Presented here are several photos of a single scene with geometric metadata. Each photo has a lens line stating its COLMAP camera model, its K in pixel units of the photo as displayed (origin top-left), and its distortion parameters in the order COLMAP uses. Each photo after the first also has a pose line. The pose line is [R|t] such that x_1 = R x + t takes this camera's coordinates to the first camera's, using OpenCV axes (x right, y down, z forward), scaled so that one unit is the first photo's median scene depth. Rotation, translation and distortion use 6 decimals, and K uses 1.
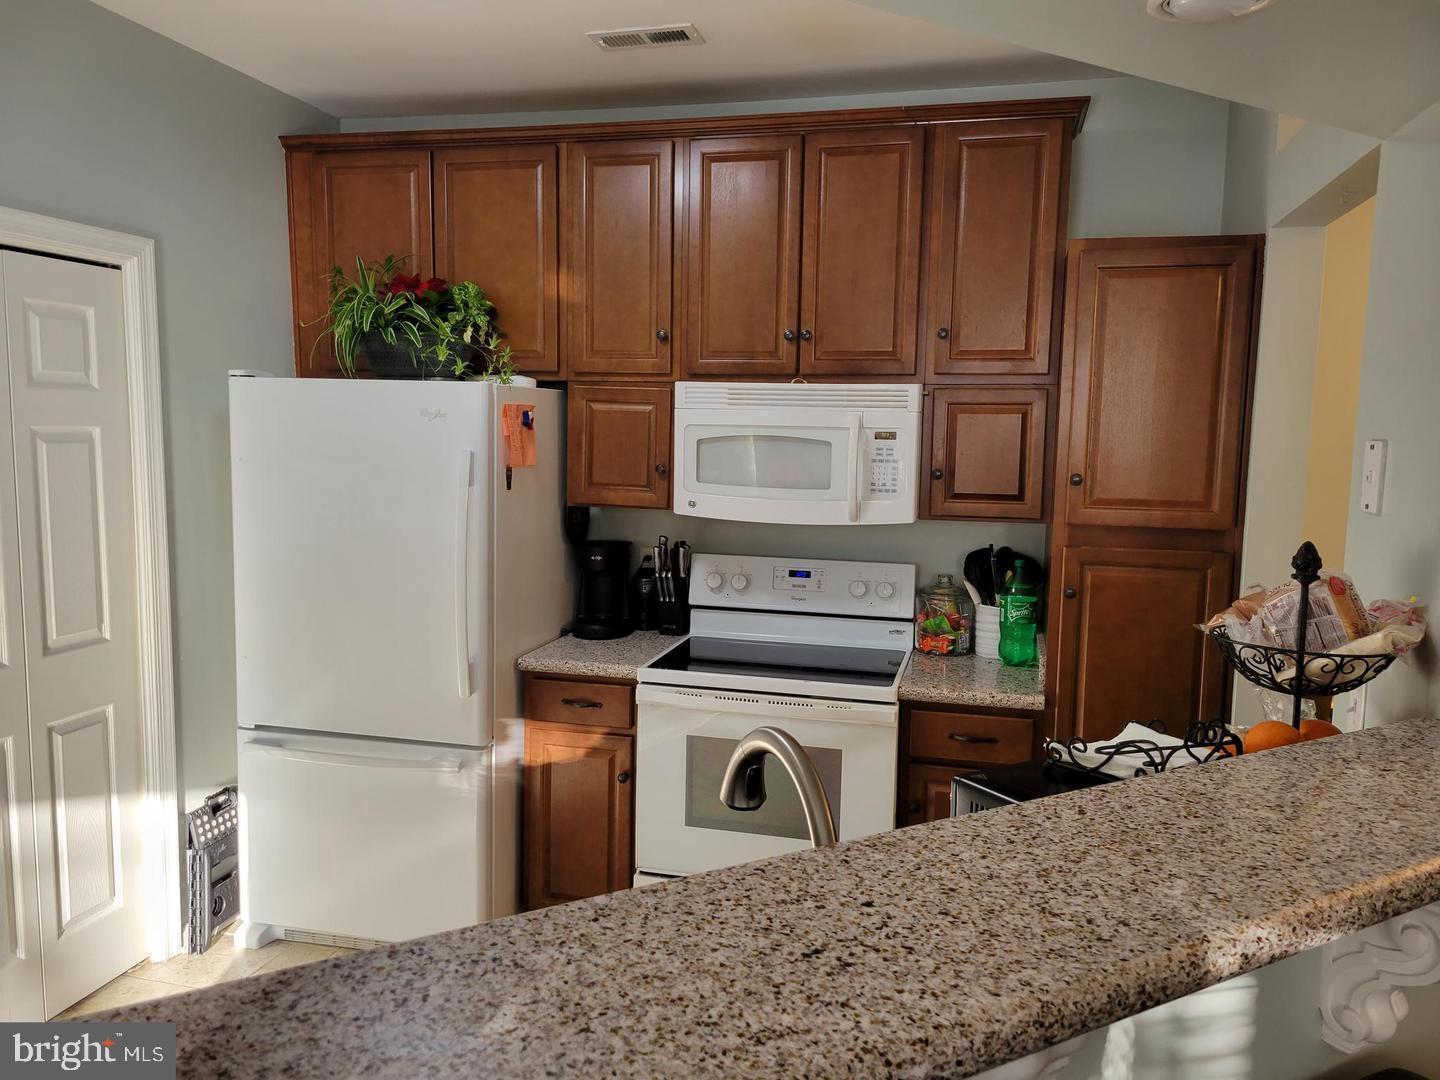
lens RADIAL K [[1084.9, 0, 721.2], [0, 1084.9, 541.0], [0, 0, 1]] dist [0.019069, -0.012100]
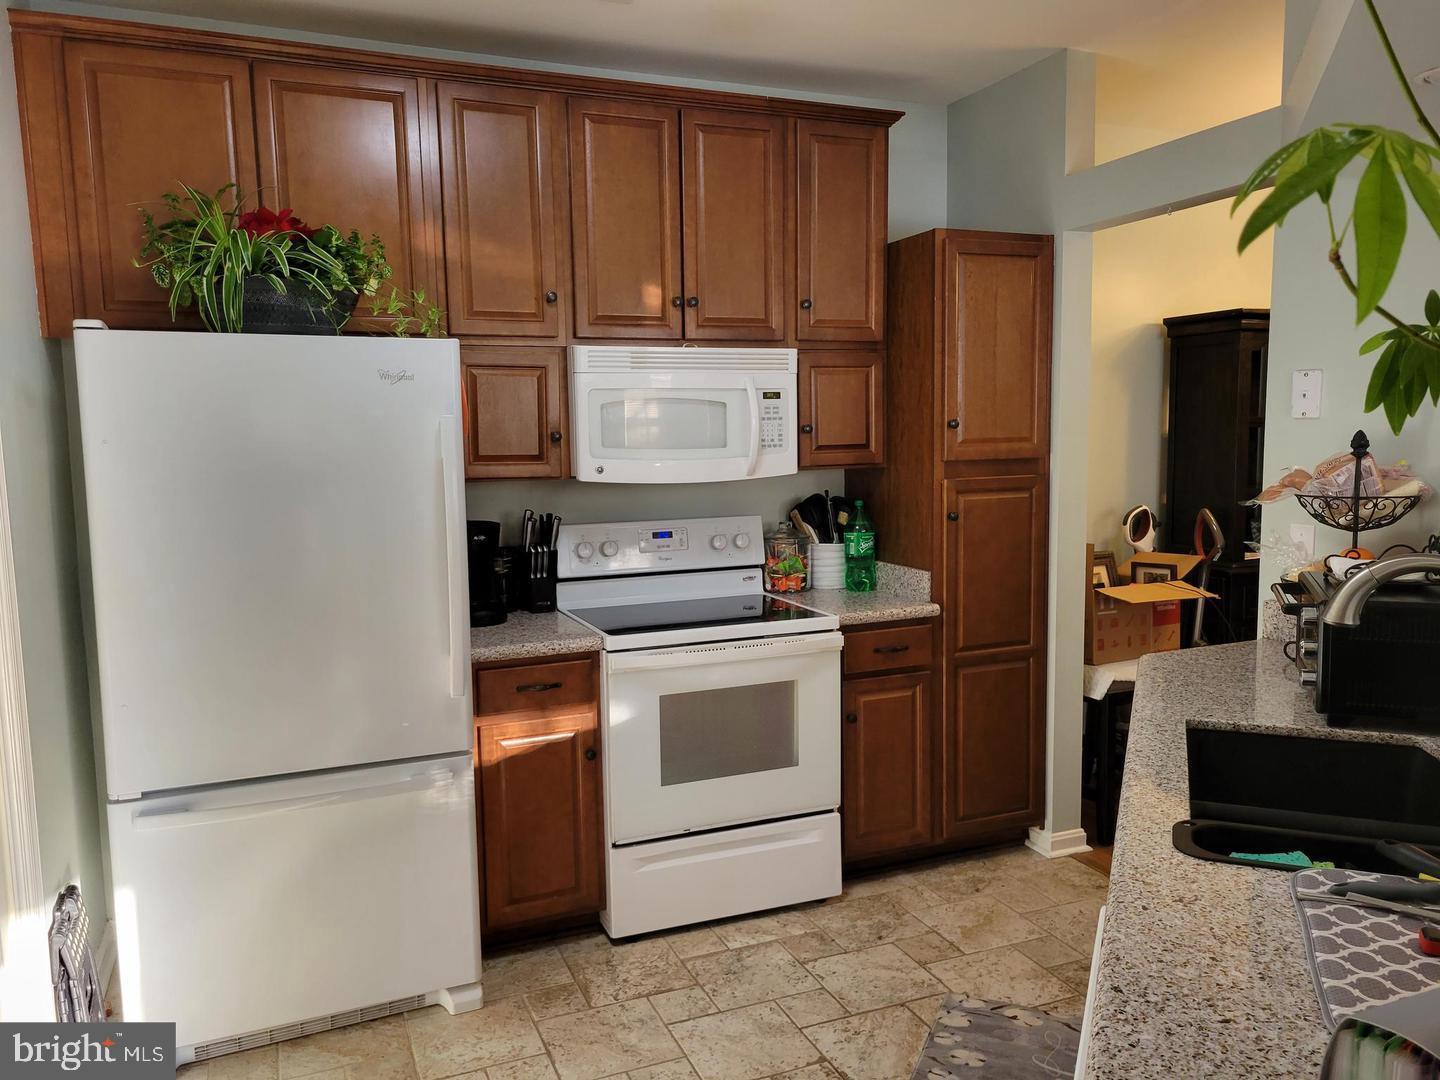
lens RADIAL K [[1084.9, 0, 723.3], [0, 1084.9, 542.4], [0, 0, 1]] dist [0.019069, -0.012100]
pose [[0.797508, -0.097030, 0.595455, -0.545807], [0.096602, 0.994785, 0.032720, 0.010153], [-0.595525, 0.031428, 0.802722, 0.148174]]
